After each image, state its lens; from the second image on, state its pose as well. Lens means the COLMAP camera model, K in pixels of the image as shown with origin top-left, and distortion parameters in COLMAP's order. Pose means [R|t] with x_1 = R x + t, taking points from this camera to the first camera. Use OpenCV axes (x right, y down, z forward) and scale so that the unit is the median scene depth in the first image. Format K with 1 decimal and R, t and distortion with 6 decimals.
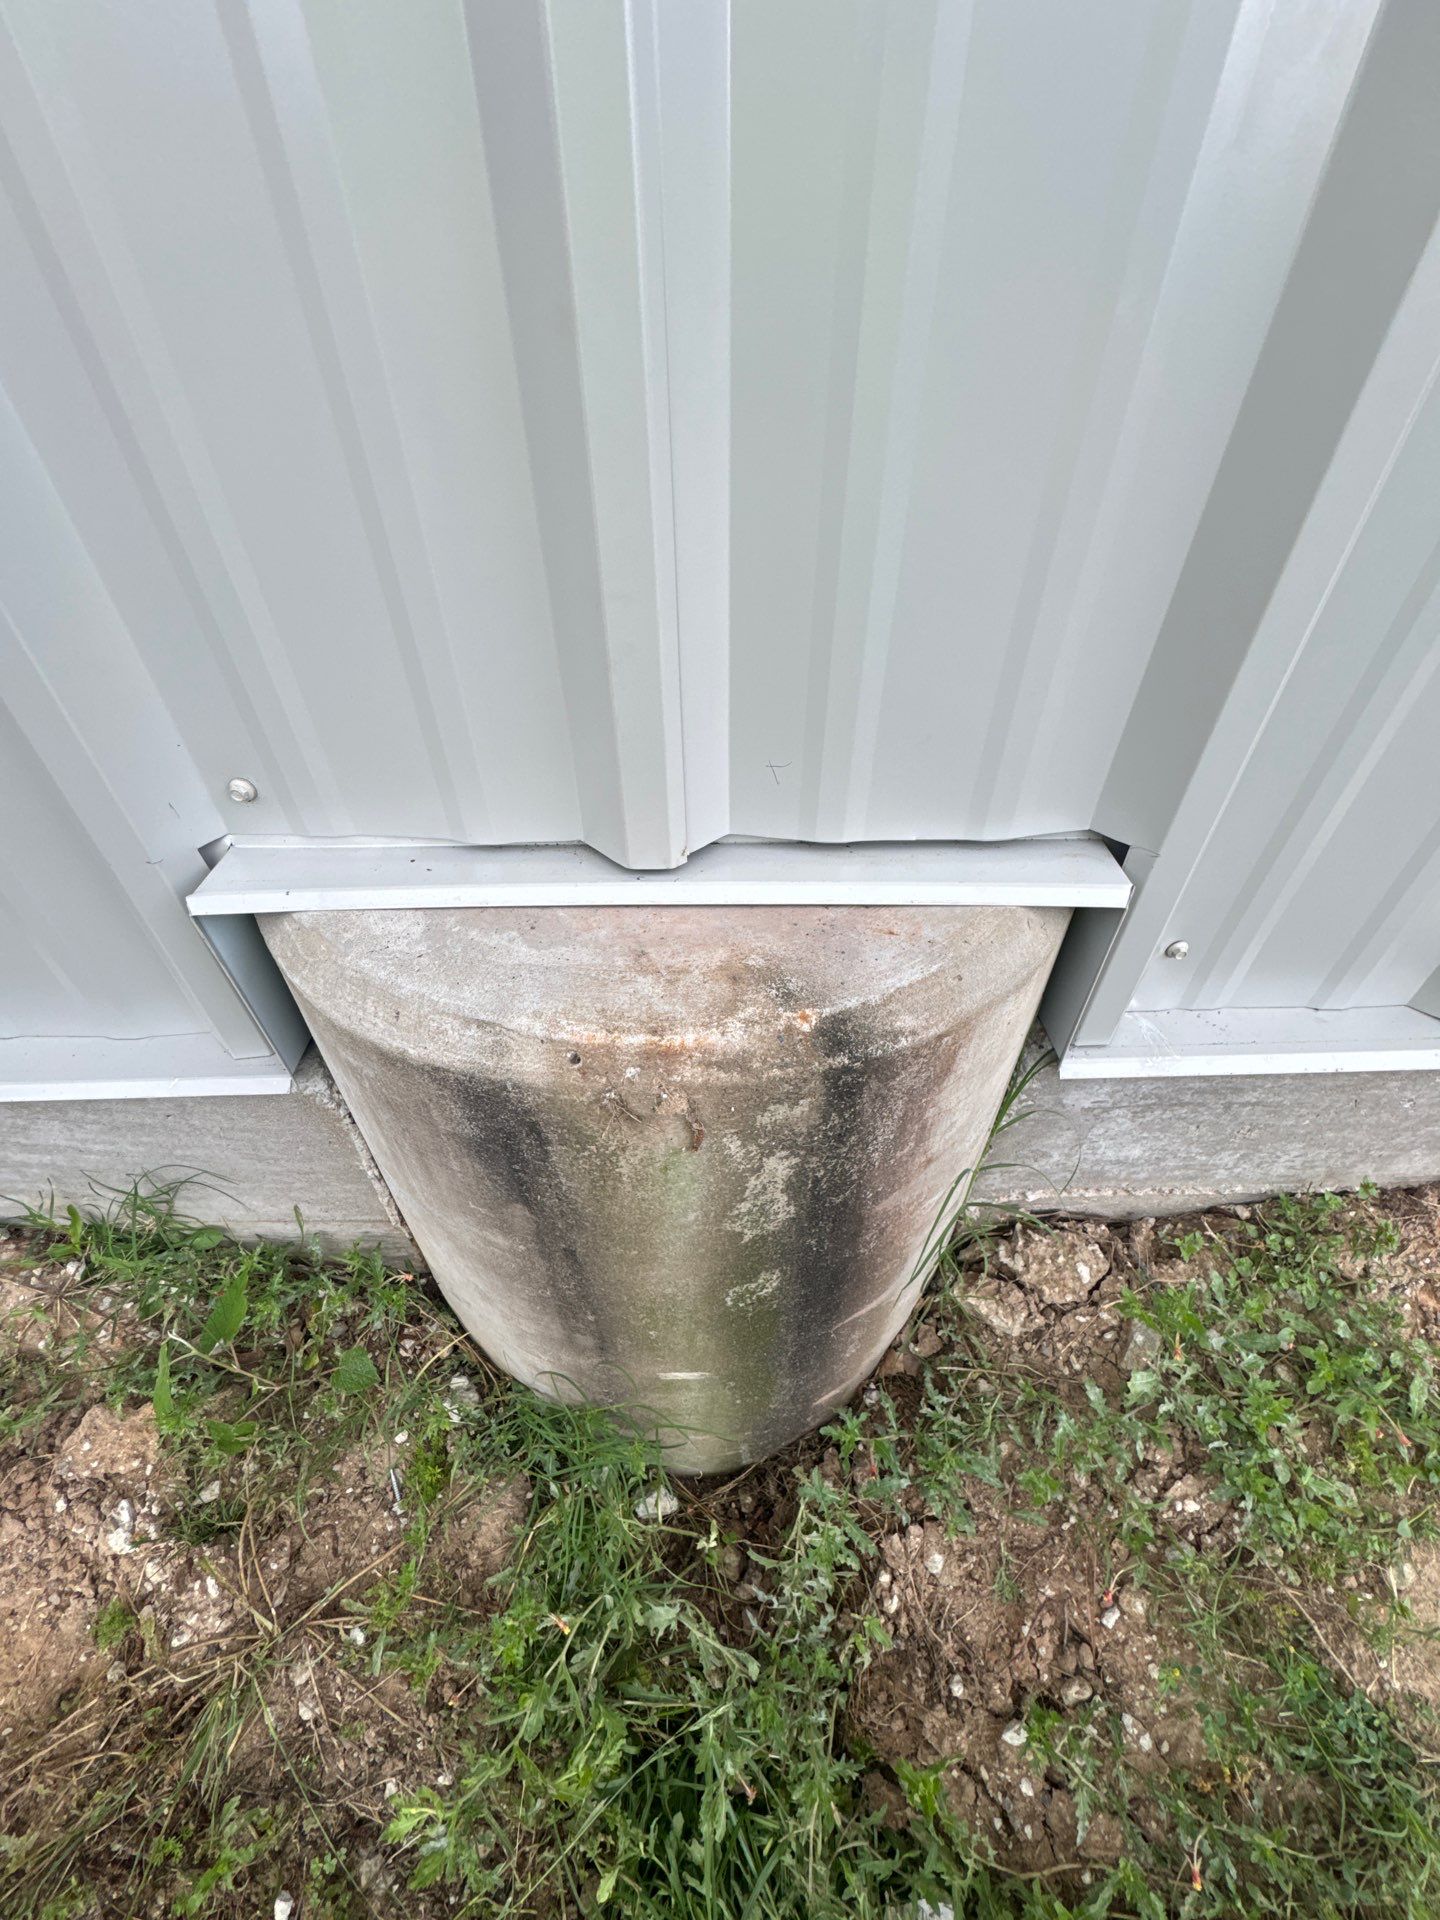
lens RADIAL K [[783.2, 0, 721.8], [0, 783.2, 961.8], [0, 0, 1]] dist [-0.004362, 0.000804]
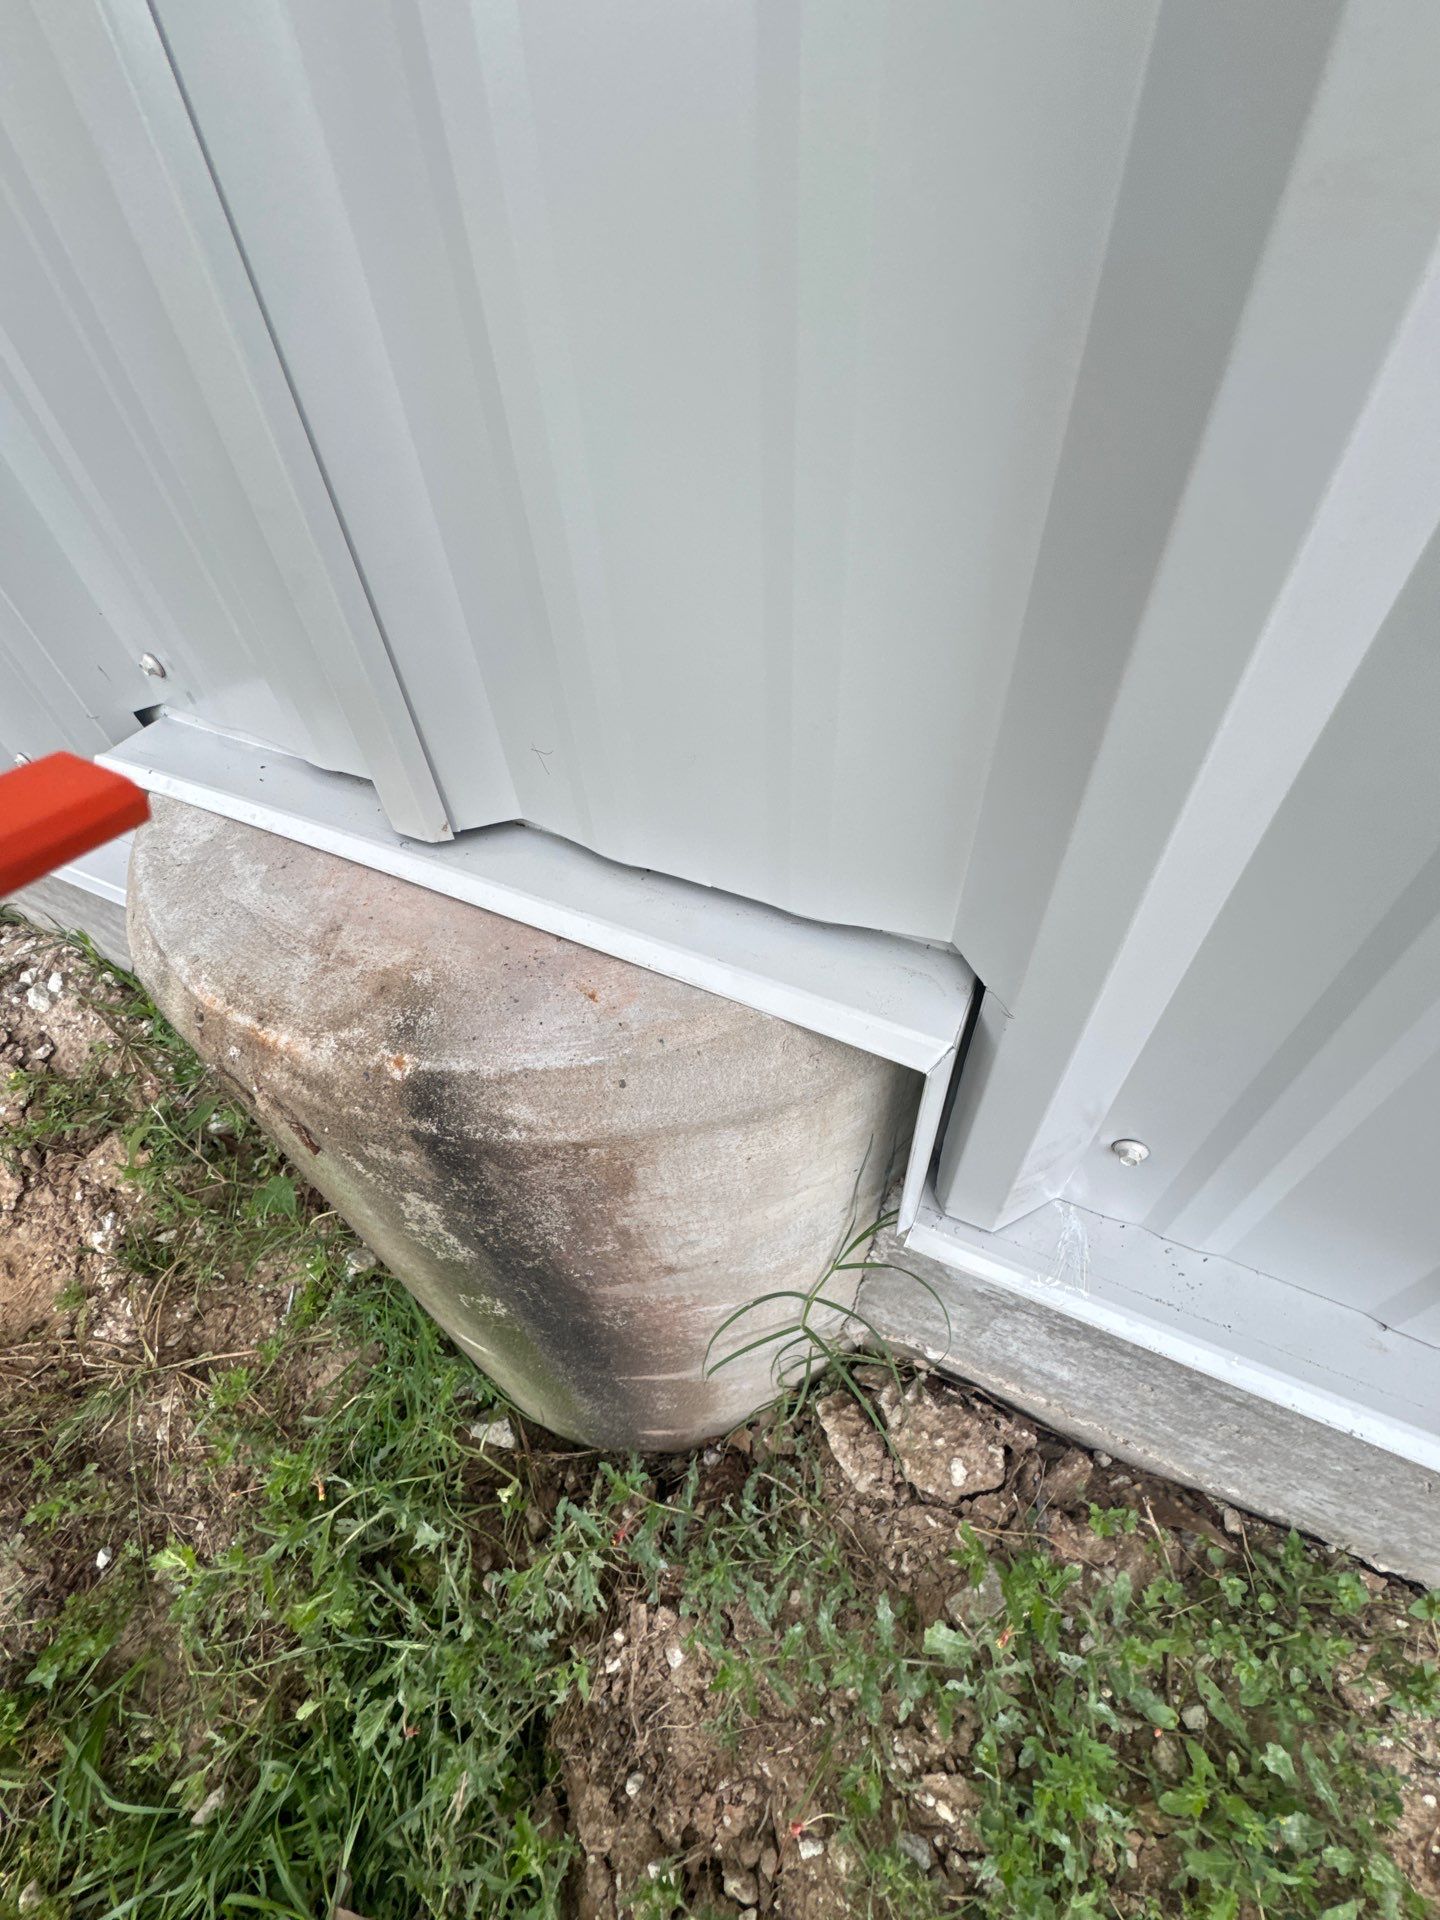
lens RADIAL K [[783.2, 0, 722.1], [0, 783.2, 960.3], [0, 0, 1]] dist [-0.004362, 0.000804]
pose [[0.878471, 0.311291, -0.362473, 0.413267], [-0.272391, 0.949566, 0.155332, -0.156048], [0.392545, -0.037720, 0.918959, 0.231155]]
